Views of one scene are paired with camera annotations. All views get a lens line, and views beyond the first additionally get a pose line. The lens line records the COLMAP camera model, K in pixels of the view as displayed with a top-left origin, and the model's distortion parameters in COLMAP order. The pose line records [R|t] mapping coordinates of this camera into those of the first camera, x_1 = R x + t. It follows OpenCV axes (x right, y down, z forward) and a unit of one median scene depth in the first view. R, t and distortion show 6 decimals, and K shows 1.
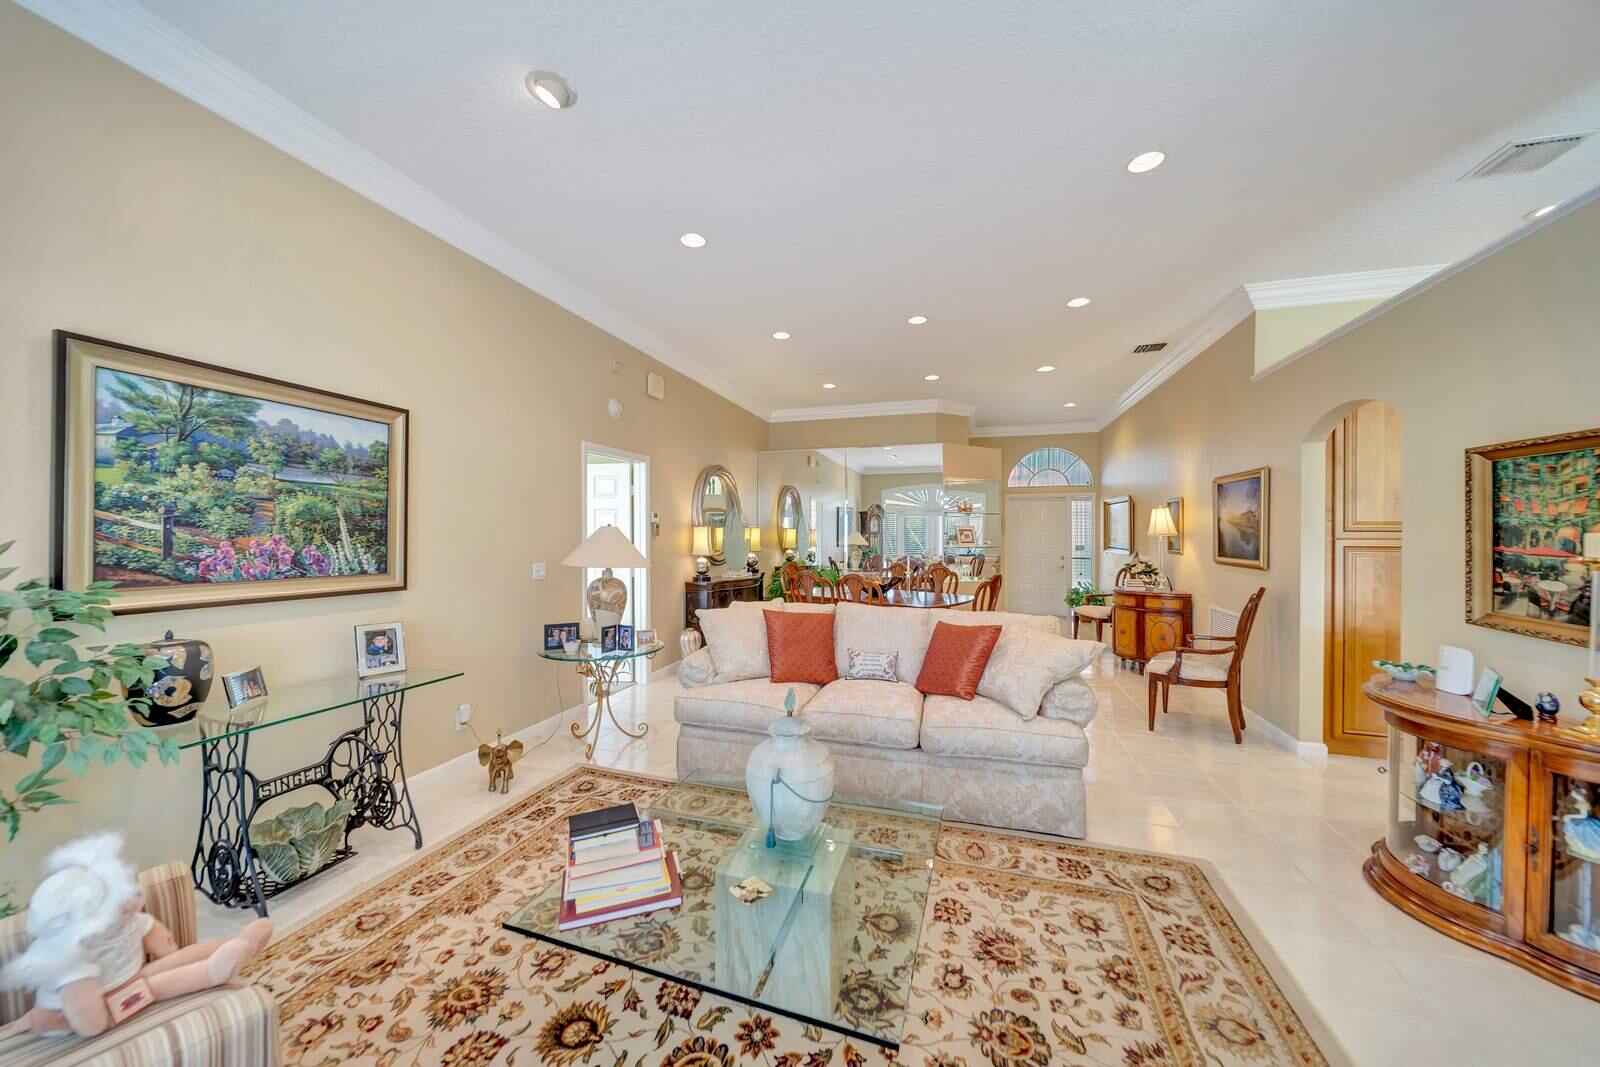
lens RADIAL K [[560.0, 0, 792.4], [0, 560.0, 535.2], [0, 0, 1]] dist [-0.000219, -0.000612]
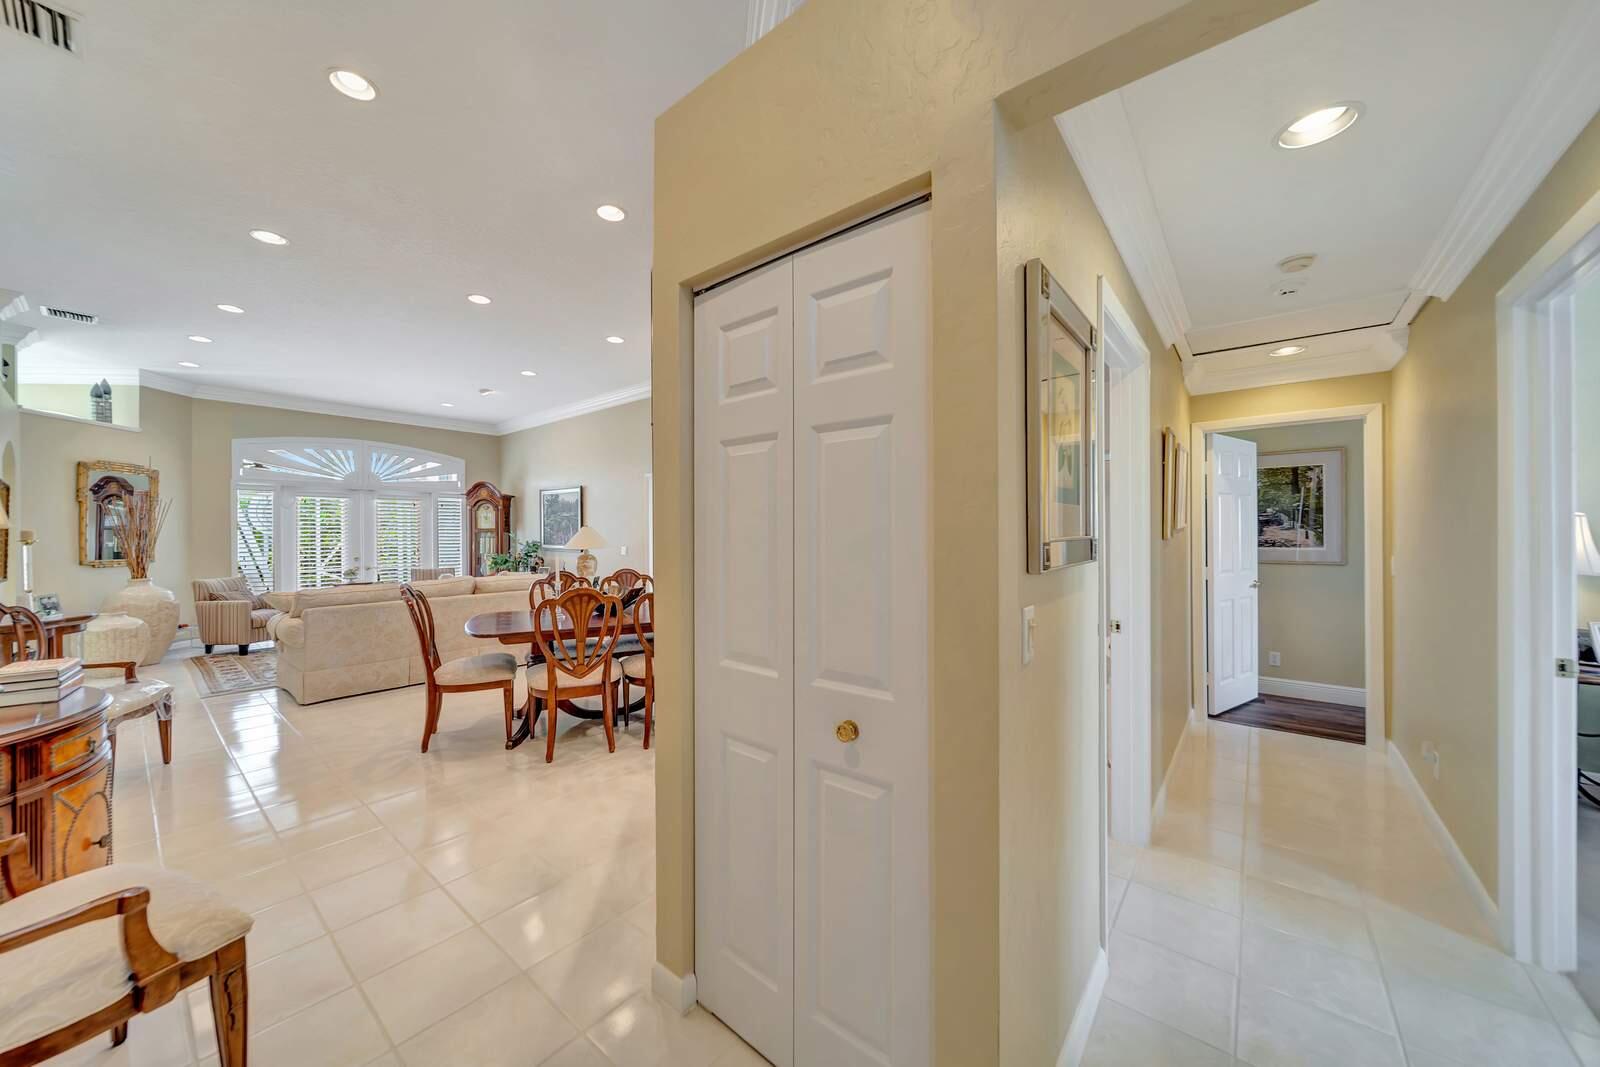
lens RADIAL K [[561.7, 0, 790.6], [0, 561.7, 533.6], [0, 0, 1]] dist [0.000327, -0.001534]
pose [[-0.382177, 0.004032, -0.924080, 1.902566], [0.000232, 0.999991, 0.004267, -0.009281], [0.924089, 0.001417, -0.382174, 3.967051]]
